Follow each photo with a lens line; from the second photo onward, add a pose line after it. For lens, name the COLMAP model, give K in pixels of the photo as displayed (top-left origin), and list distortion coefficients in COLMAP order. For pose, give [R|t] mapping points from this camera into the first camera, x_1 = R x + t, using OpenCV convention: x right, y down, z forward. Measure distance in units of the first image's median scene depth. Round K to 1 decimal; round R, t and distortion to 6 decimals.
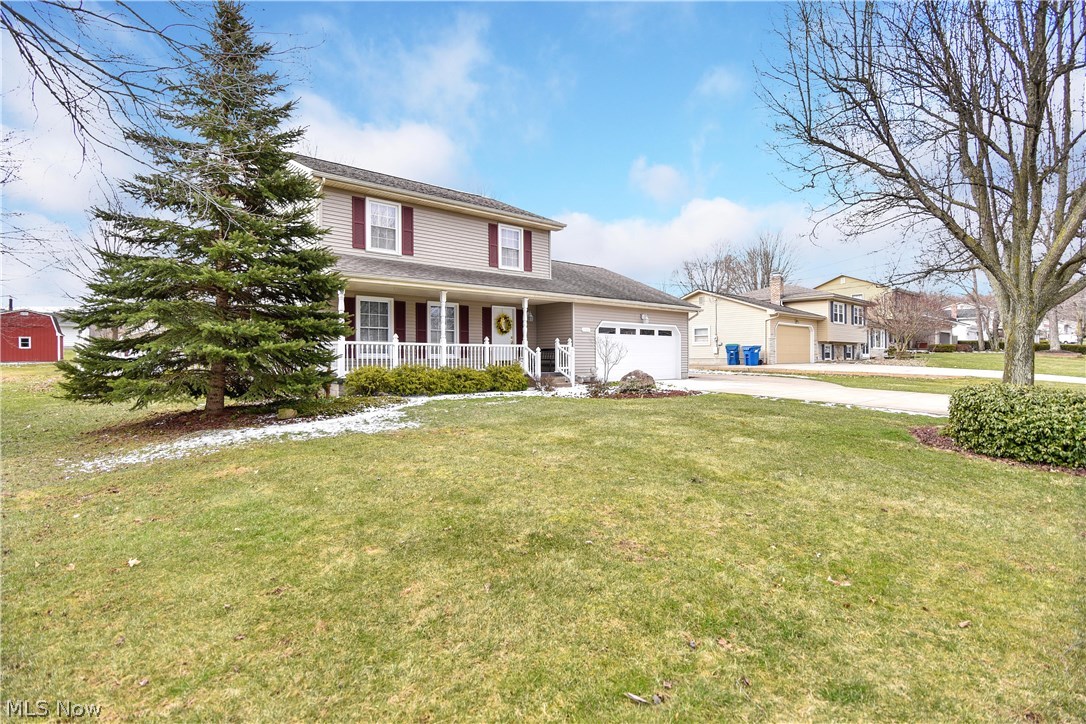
lens RADIAL K [[513.8, 0, 543.3], [0, 513.8, 361.6], [0, 0, 1]] dist [0.004753, 0.000070]
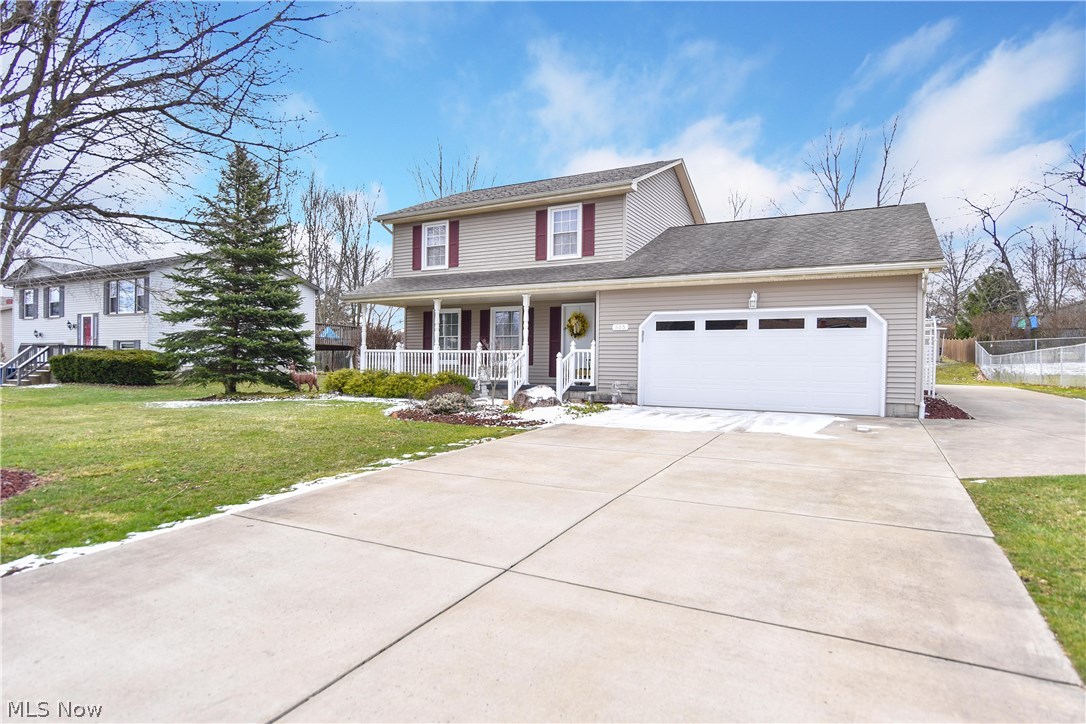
lens RADIAL K [[584.9, 0, 547.3], [0, 584.9, 370.4], [0, 0, 1]] dist [-0.008188, -0.002471]
pose [[0.380252, 0.013884, -0.924779, 0.812823], [-0.024582, 0.999686, 0.004901, -0.005319], [0.924556, 0.020870, 0.380474, 0.642804]]
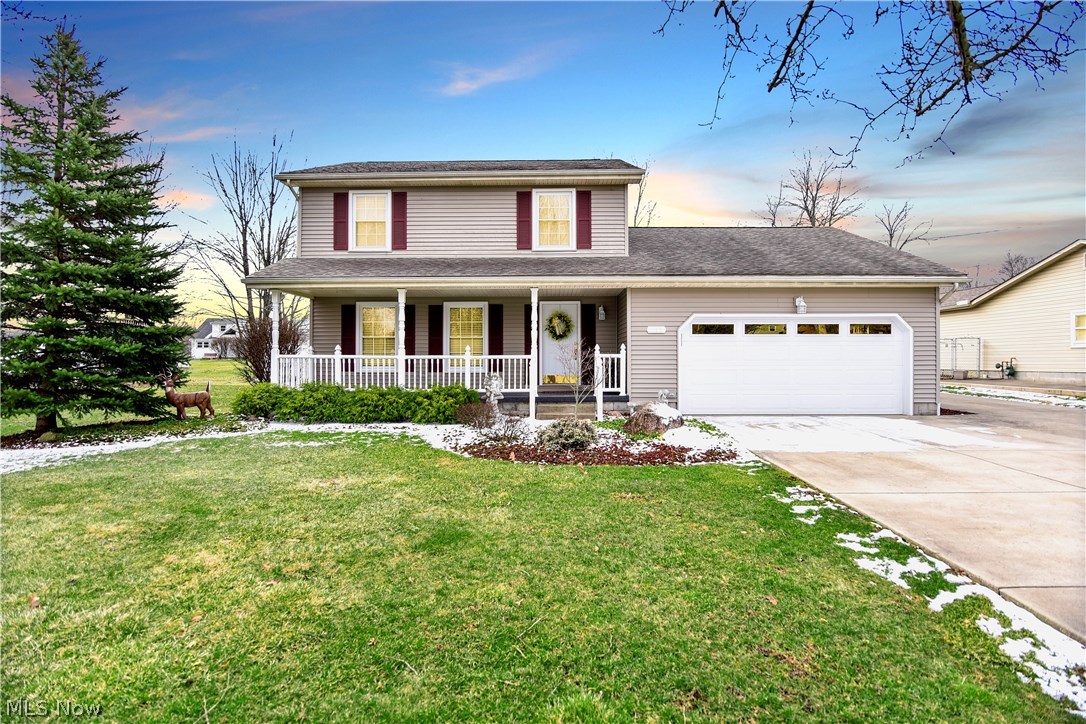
lens RADIAL K [[586.3, 0, 542.6], [0, 586.3, 352.6], [0, 0, 1]] dist [-0.003145, 0.003910]
pose [[0.759050, -0.019102, -0.650752, 0.464154], [-0.007230, 0.999261, -0.037764, -0.006107], [0.650992, 0.033369, 0.758351, 0.388648]]
